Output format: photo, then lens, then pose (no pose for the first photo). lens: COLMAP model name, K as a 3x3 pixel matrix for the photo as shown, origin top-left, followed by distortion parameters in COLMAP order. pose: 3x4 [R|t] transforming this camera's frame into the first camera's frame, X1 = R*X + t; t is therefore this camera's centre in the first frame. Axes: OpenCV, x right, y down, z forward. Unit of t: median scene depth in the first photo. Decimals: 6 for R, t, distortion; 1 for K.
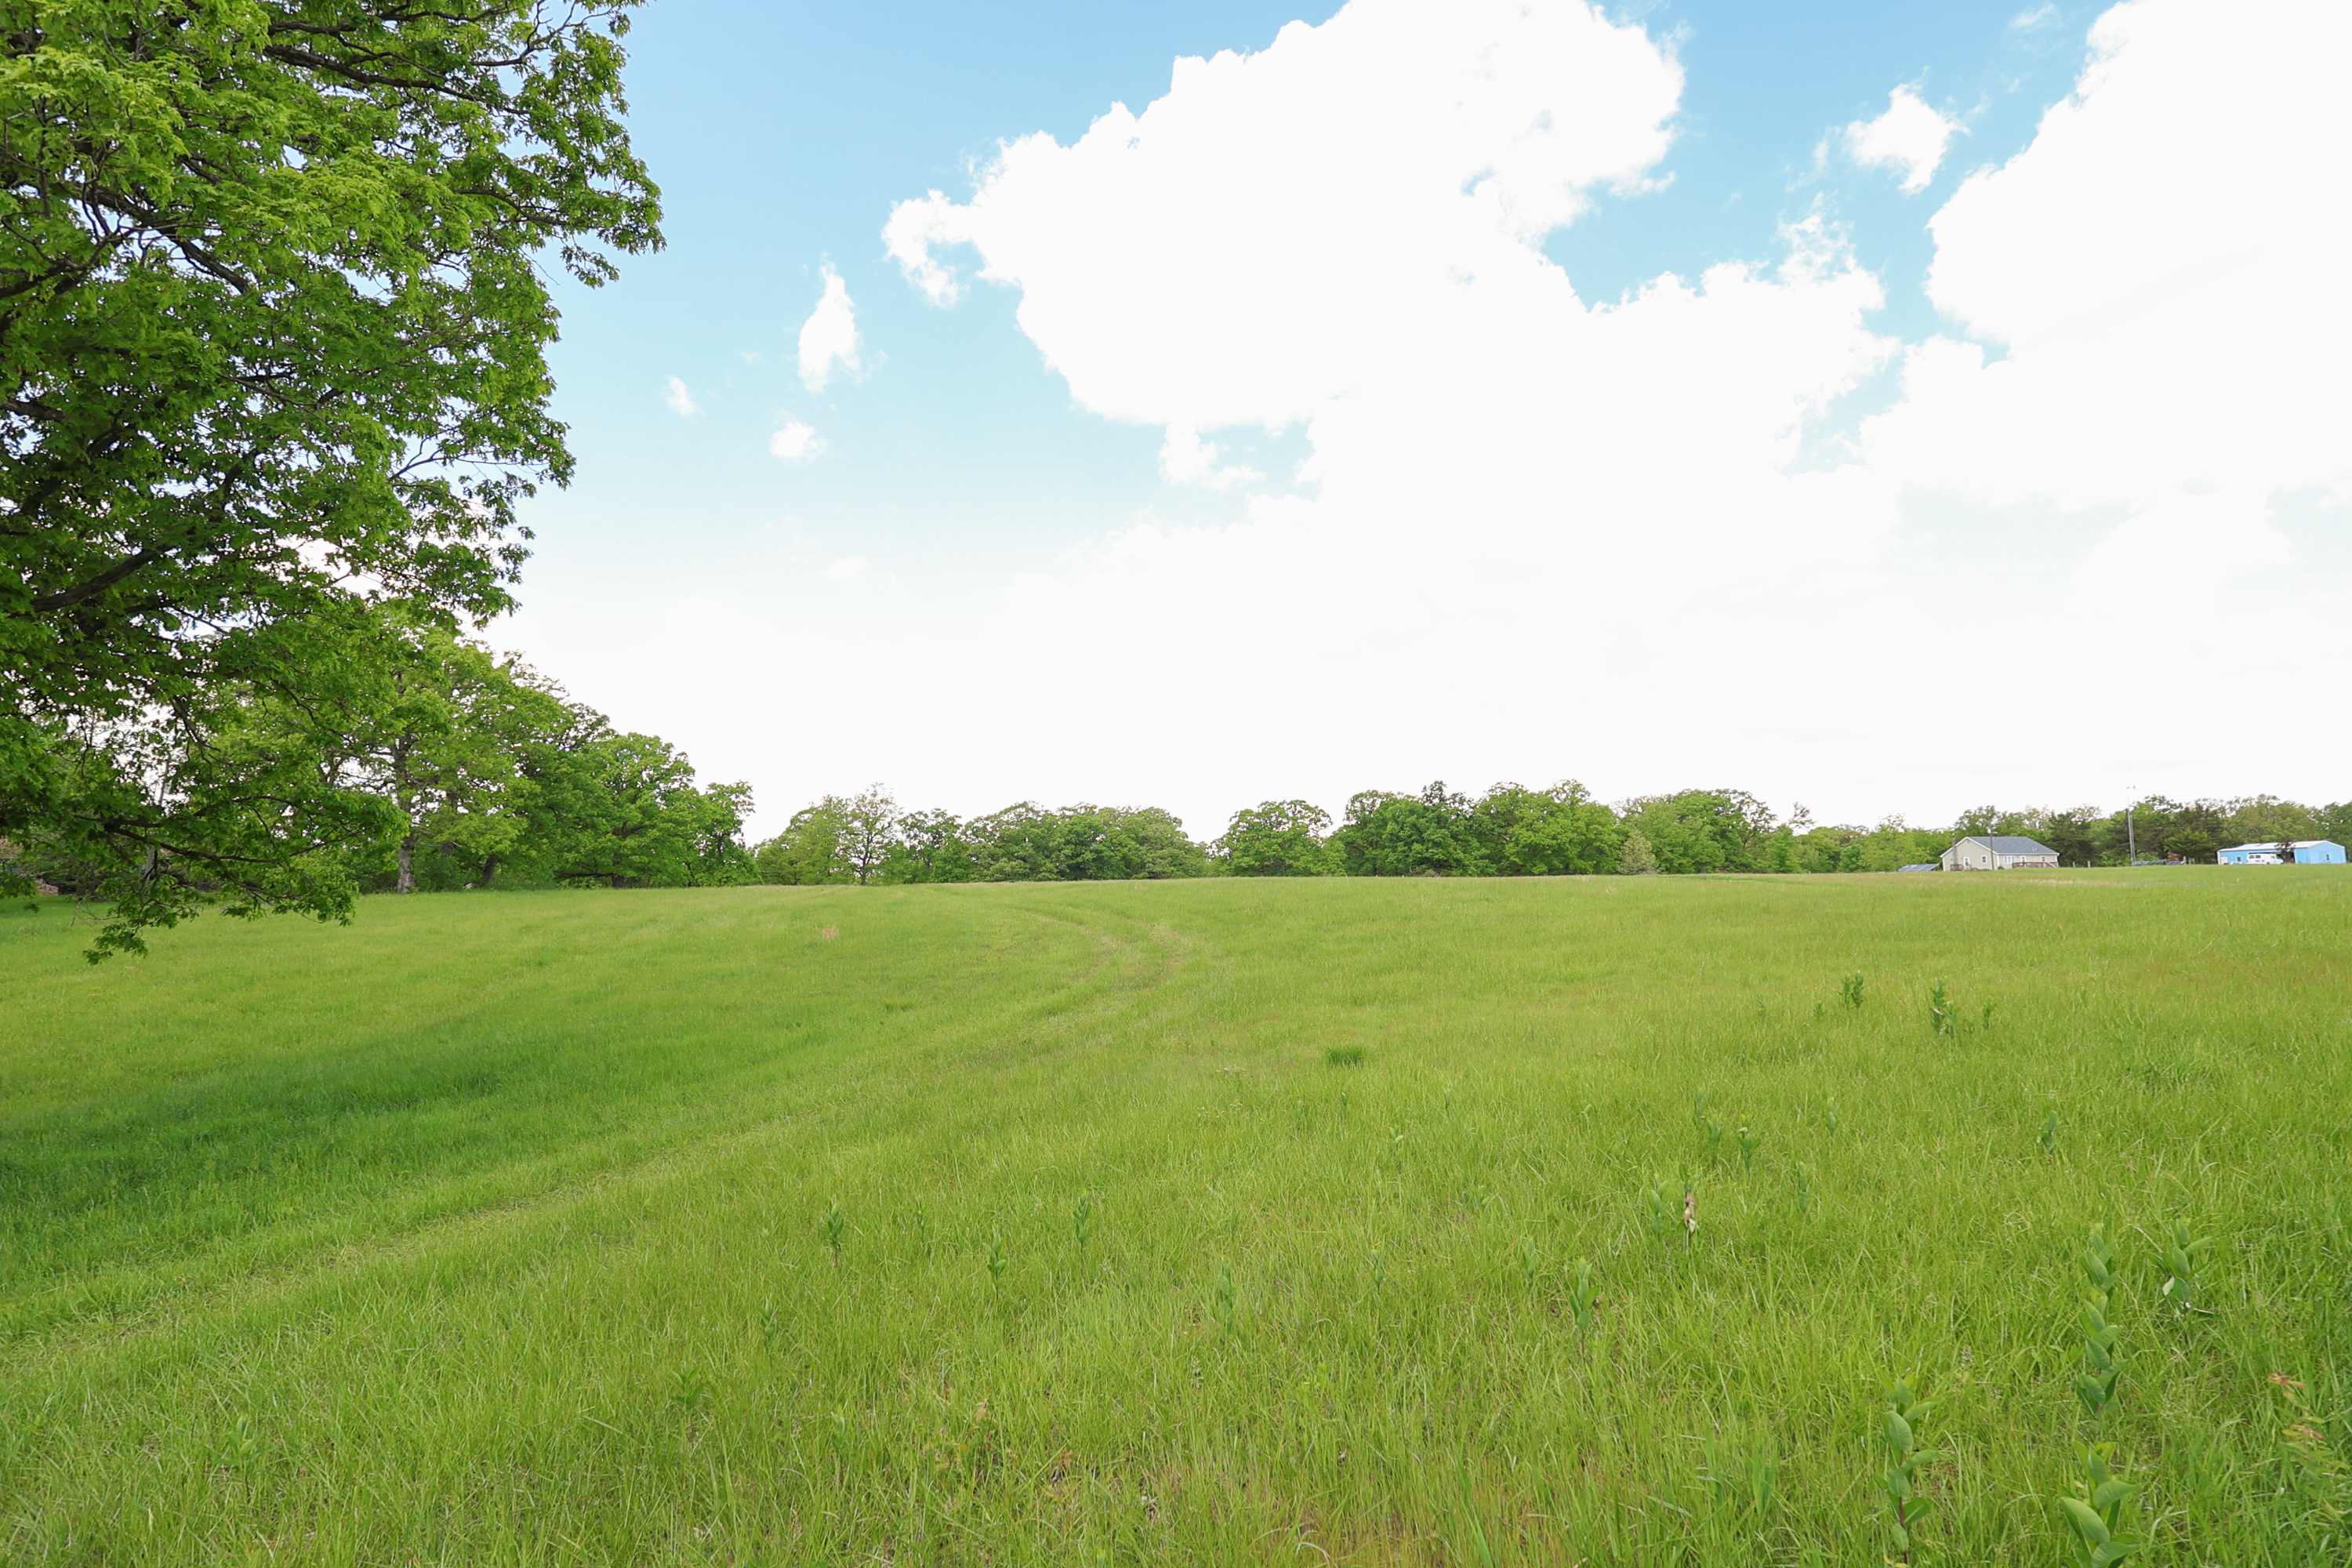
lens RADIAL K [[1085.5, 0, 1181.7], [0, 1085.5, 786.8], [0, 0, 1]] dist [0.000801, 0.000838]
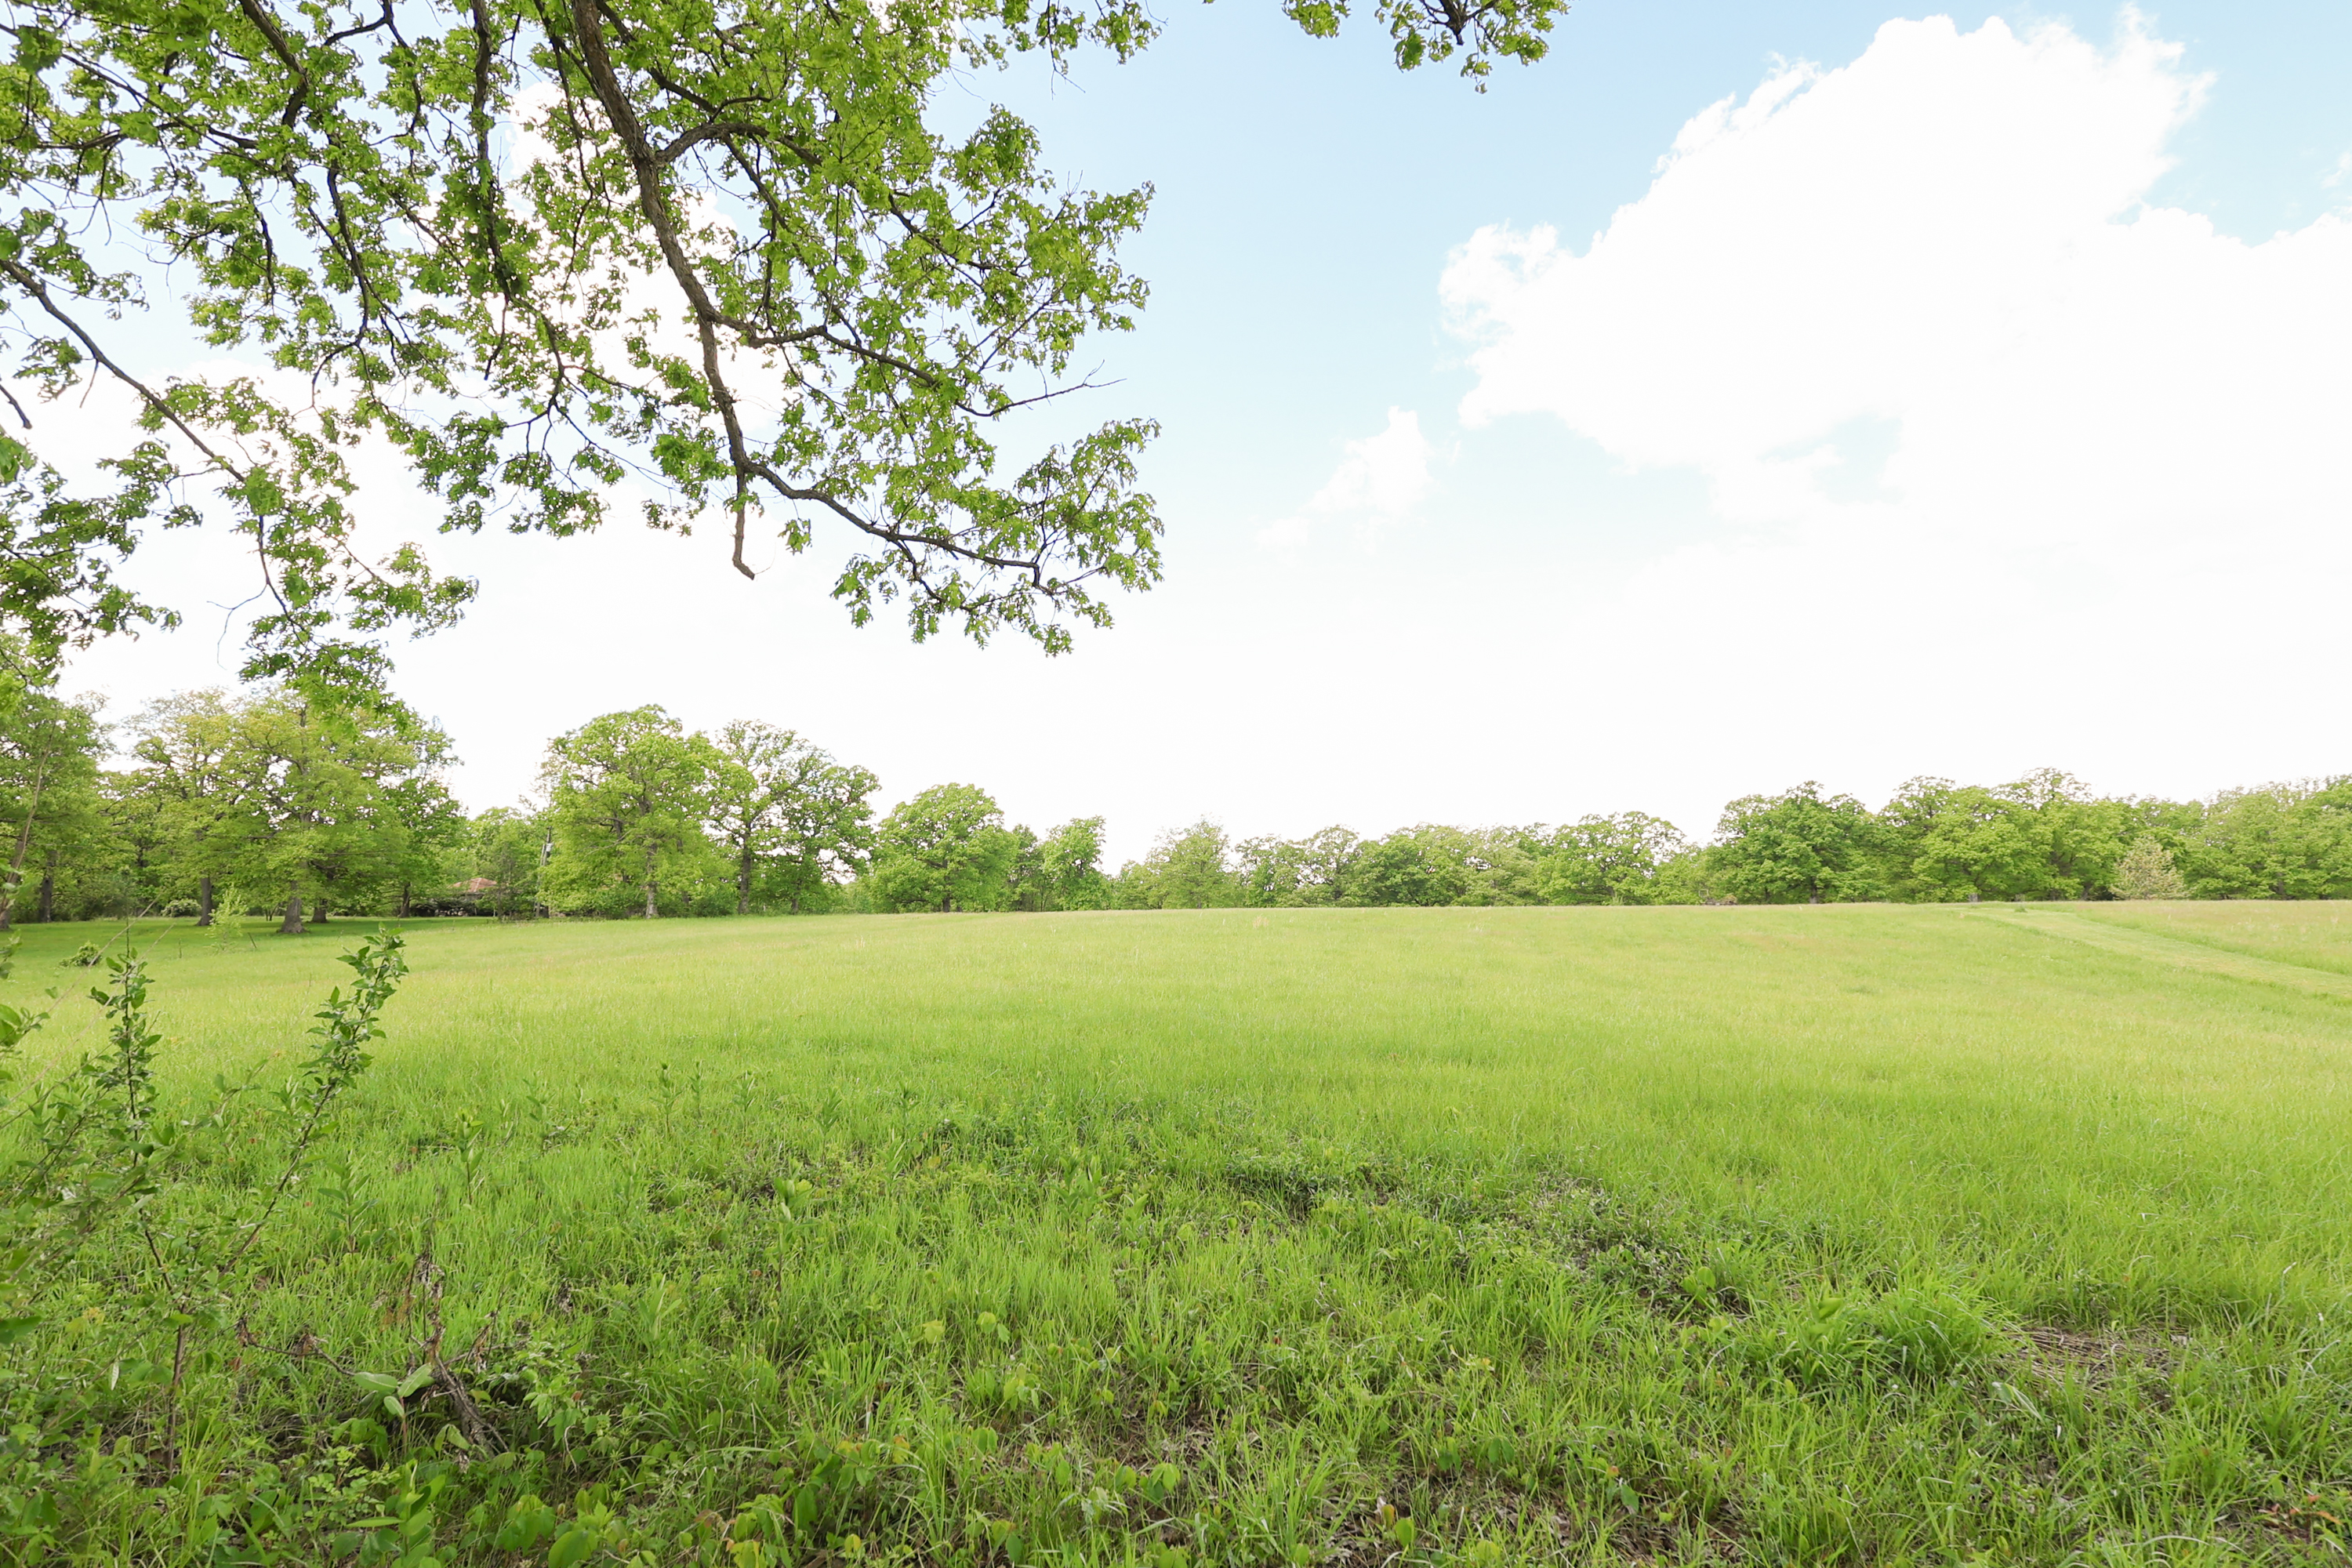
lens RADIAL K [[1085.5, 0, 1181.7], [0, 1085.5, 786.8], [0, 0, 1]] dist [0.000801, 0.000838]
pose [[0.853817, -0.052961, -0.517873, 0.245976], [0.045305, 0.998597, -0.027427, -0.000398], [0.518599, -0.000045, 0.855018, 0.068642]]
